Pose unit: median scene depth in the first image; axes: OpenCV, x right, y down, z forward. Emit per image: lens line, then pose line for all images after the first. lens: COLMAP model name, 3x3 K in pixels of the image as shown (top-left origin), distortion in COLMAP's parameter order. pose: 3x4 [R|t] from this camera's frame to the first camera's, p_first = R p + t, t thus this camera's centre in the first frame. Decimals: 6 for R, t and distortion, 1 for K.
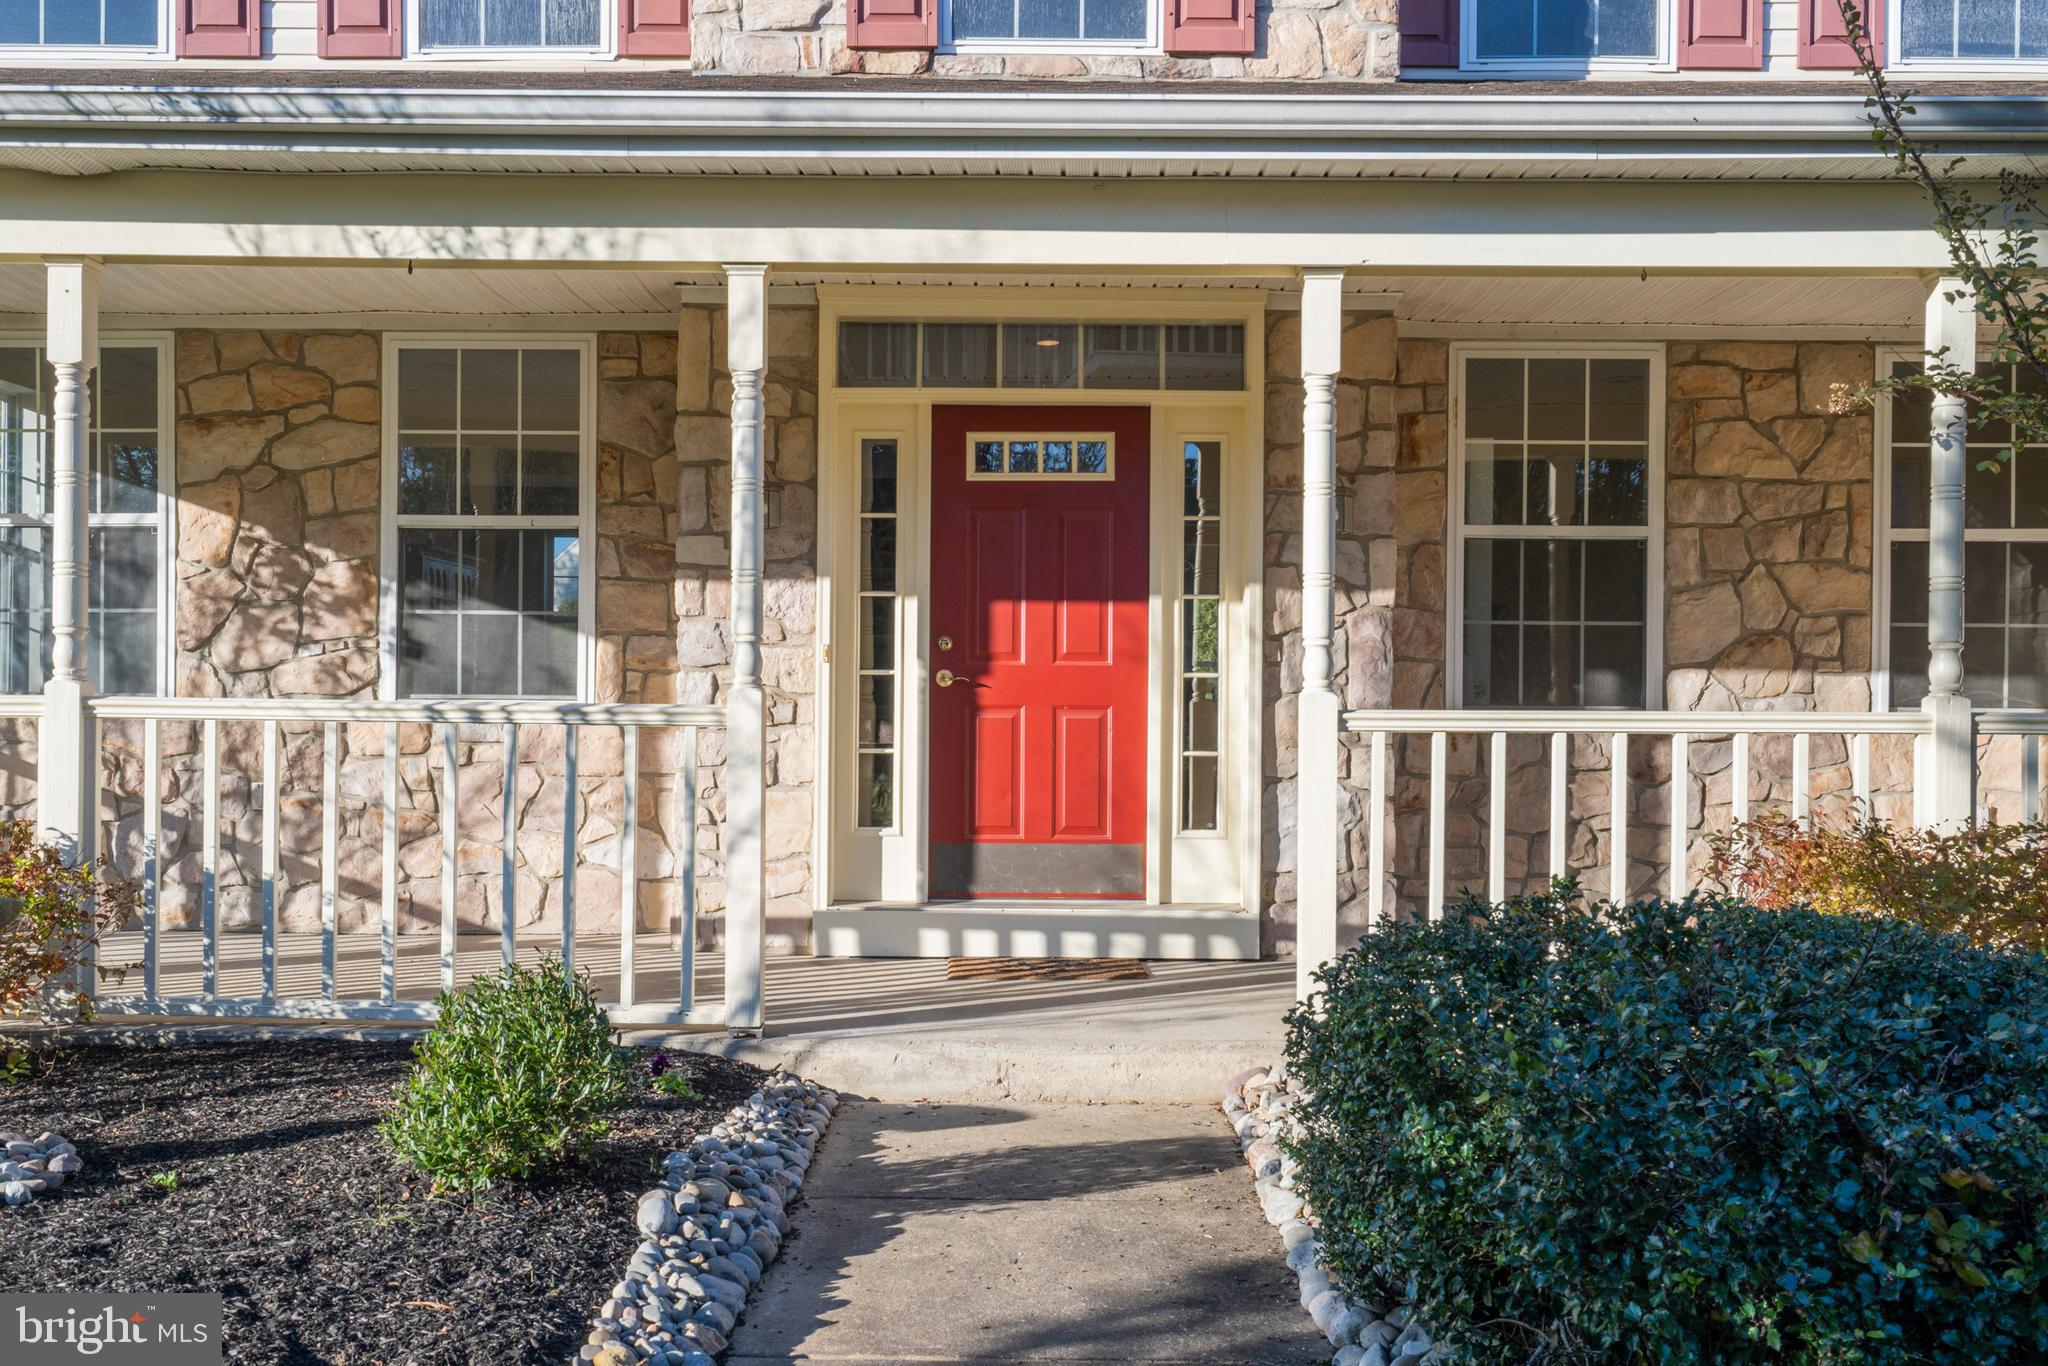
lens RADIAL K [[2096.1, 0, 1034.7], [0, 2096.1, 704.4], [0, 0, 1]] dist [0.002699, 0.000000]
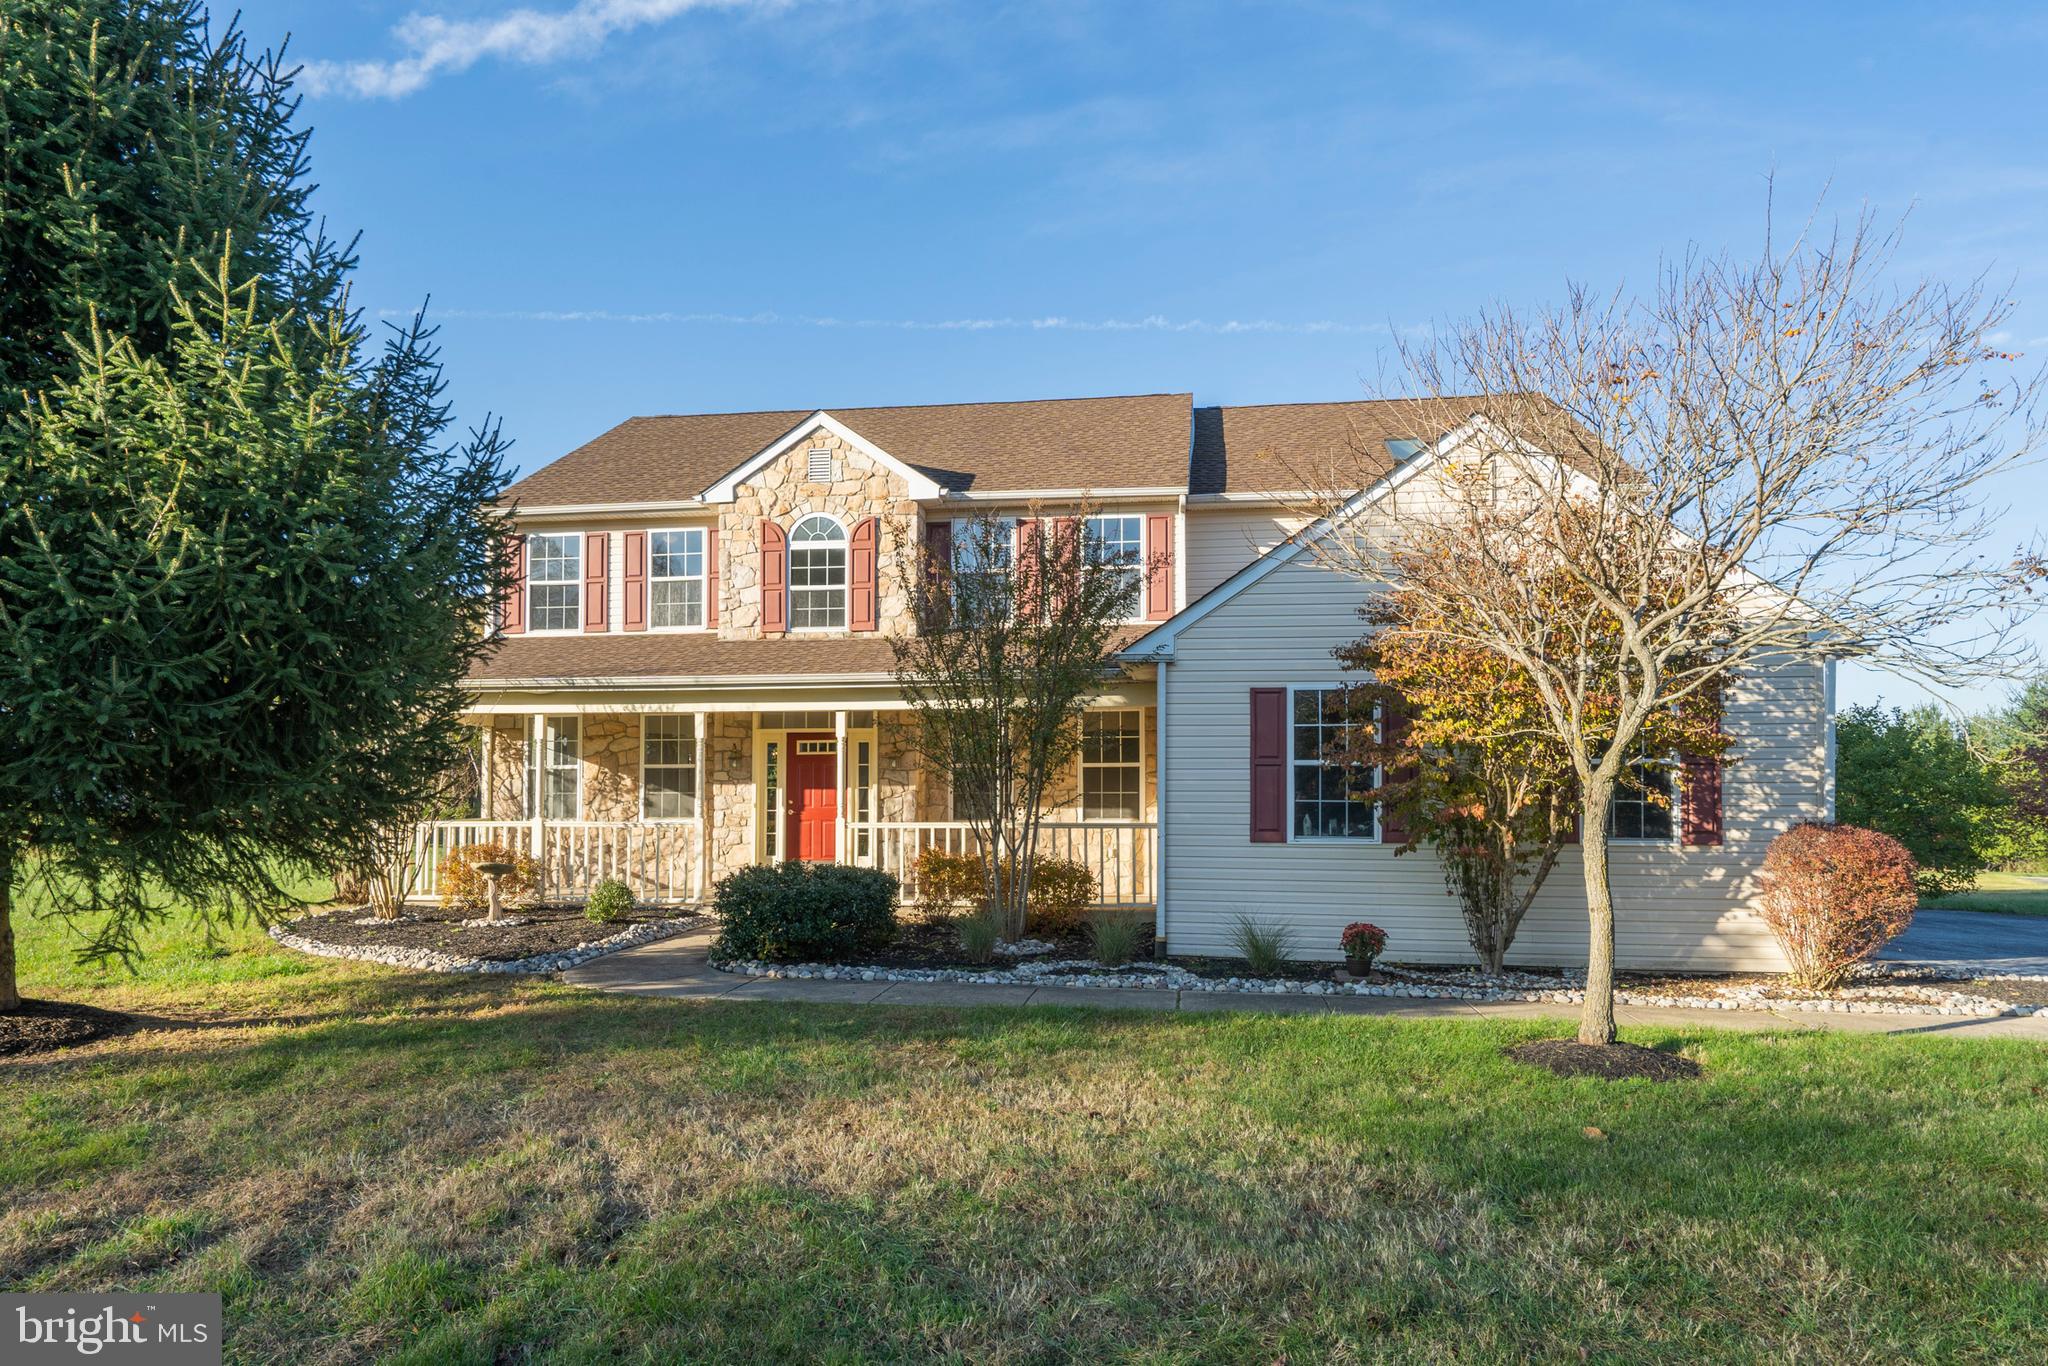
lens RADIAL K [[1187.2, 0, 1002.8], [0, 1187.2, 766.1], [0, 0, 1]] dist [0.024975, -0.000887]
pose [[0.991390, -0.011933, -0.130399, 0.525761], [0.007989, 0.999496, -0.030724, -0.023641], [0.130699, 0.029417, 0.990986, -0.840636]]
